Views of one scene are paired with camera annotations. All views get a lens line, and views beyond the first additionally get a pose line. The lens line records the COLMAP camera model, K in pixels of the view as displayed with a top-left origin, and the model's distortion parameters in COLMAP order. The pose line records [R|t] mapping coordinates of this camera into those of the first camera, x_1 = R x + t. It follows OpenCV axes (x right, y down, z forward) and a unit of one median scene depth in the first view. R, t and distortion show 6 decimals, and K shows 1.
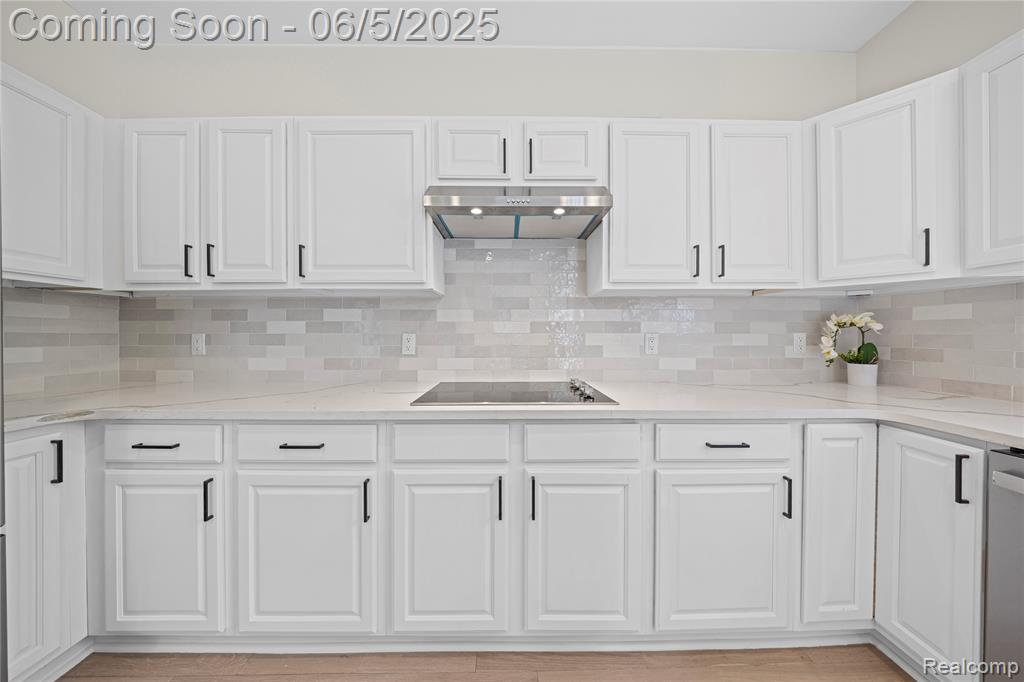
lens RADIAL K [[319.0, 0, 511.3], [0, 319.0, 335.1], [0, 0, 1]] dist [-0.009065, -0.000208]
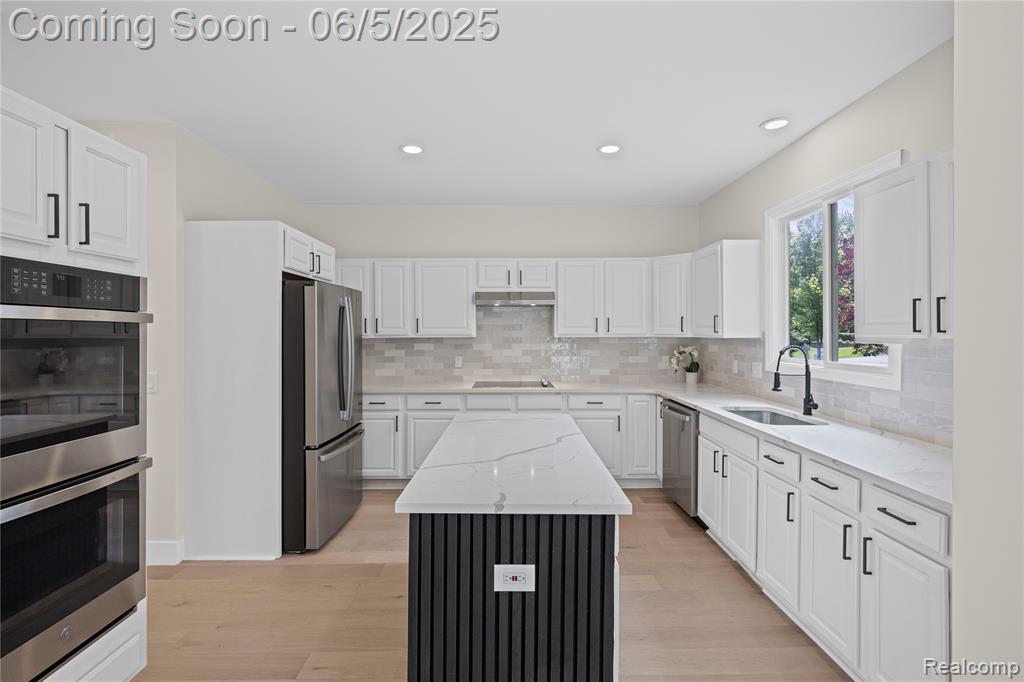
lens RADIAL K [[495.4, 0, 512.4], [0, 495.4, 335.3], [0, 0, 1]] dist [0.004728, 0.000054]
pose [[0.999998, -0.000398, -0.001842, 0.007023], [0.000417, 0.999945, 0.010474, -0.175061], [0.001838, -0.010474, 0.999943, -2.126367]]
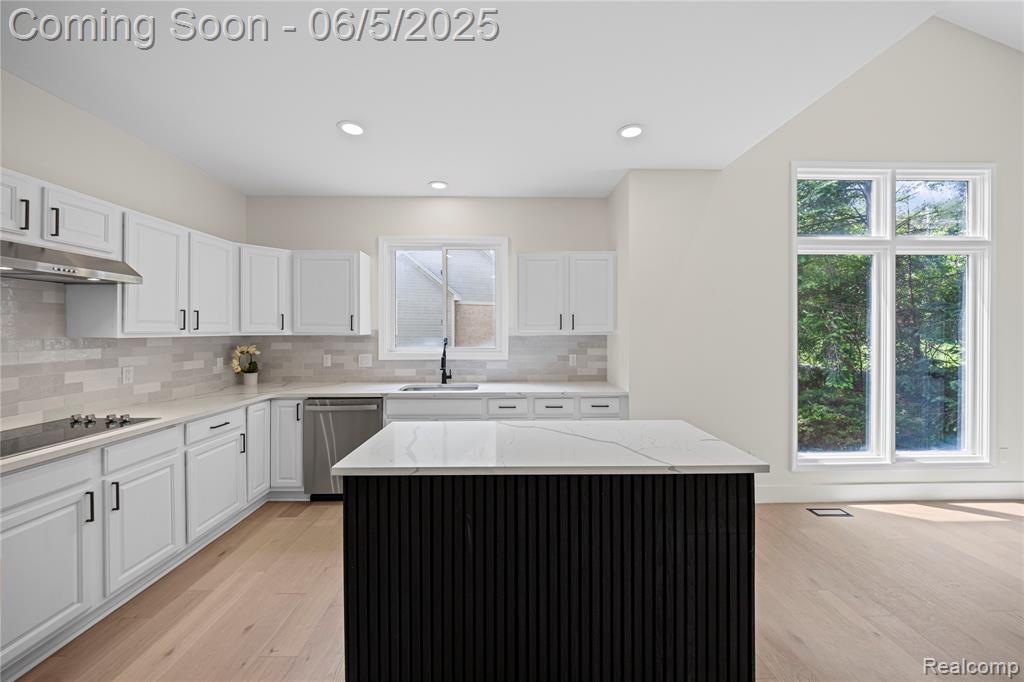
lens RADIAL K [[370.2, 0, 518.9], [0, 370.2, 333.4], [0, 0, 1]] dist [-0.000190, -0.000486]
pose [[-0.027534, -0.002808, 0.999617, -1.118352], [-0.000576, 0.999996, 0.002793, -0.150810], [-0.999621, -0.000499, -0.027535, -0.518915]]
